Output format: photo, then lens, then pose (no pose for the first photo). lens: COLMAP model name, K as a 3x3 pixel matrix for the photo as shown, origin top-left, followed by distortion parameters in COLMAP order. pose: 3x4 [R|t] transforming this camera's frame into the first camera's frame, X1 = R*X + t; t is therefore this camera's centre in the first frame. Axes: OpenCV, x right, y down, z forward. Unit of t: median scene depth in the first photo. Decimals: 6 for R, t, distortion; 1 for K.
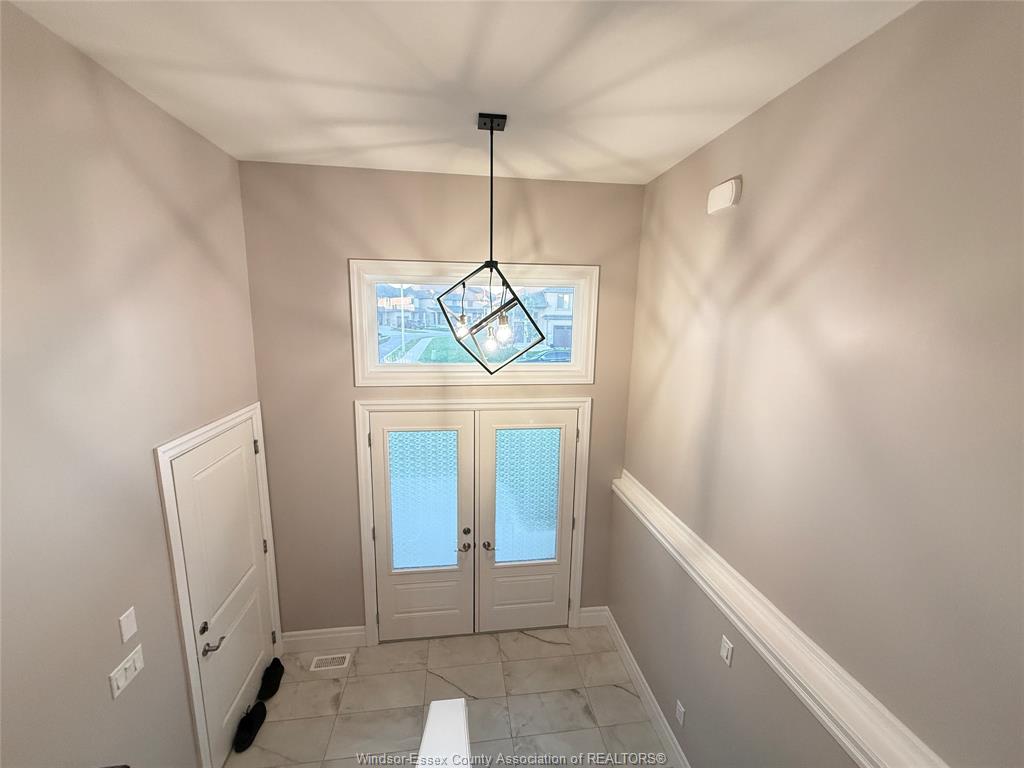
lens RADIAL K [[408.4, 0, 510.5], [0, 408.4, 382.6], [0, 0, 1]] dist [-0.000174, -0.000217]
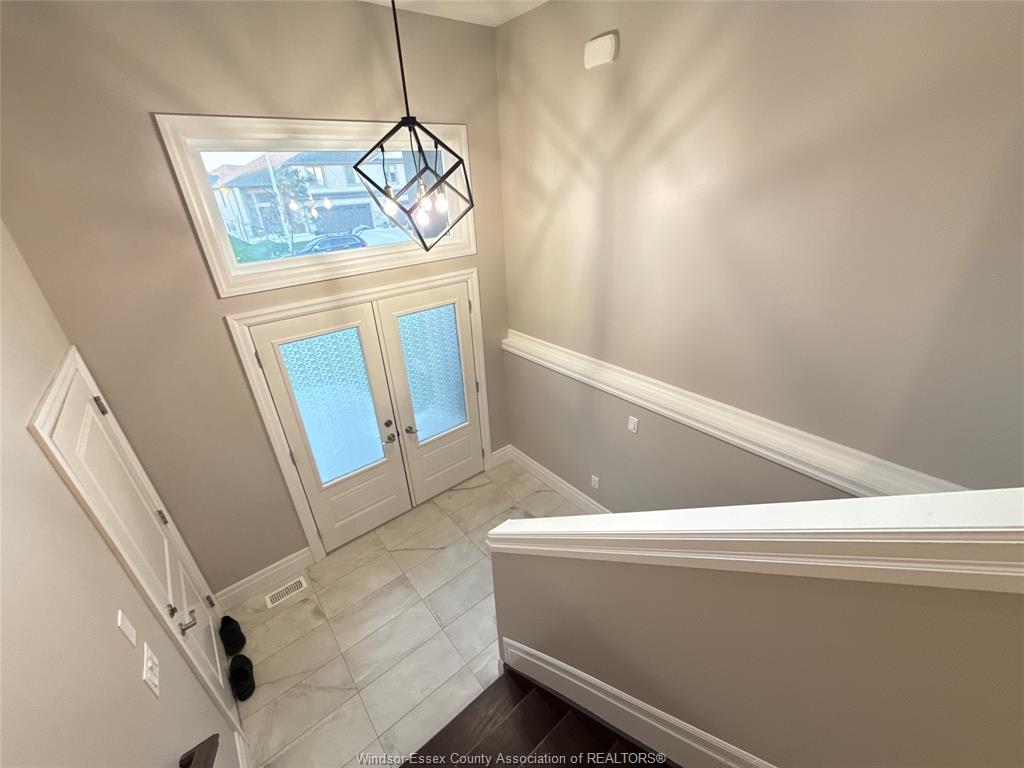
lens RADIAL K [[408.4, 0, 511.4], [0, 408.4, 382.8], [0, 0, 1]] dist [-0.000174, -0.000217]
pose [[0.849468, -0.282635, 0.445557, -0.283298], [0.148859, 0.938505, 0.311527, 0.000305], [-0.506206, -0.198307, 0.839303, 0.019719]]
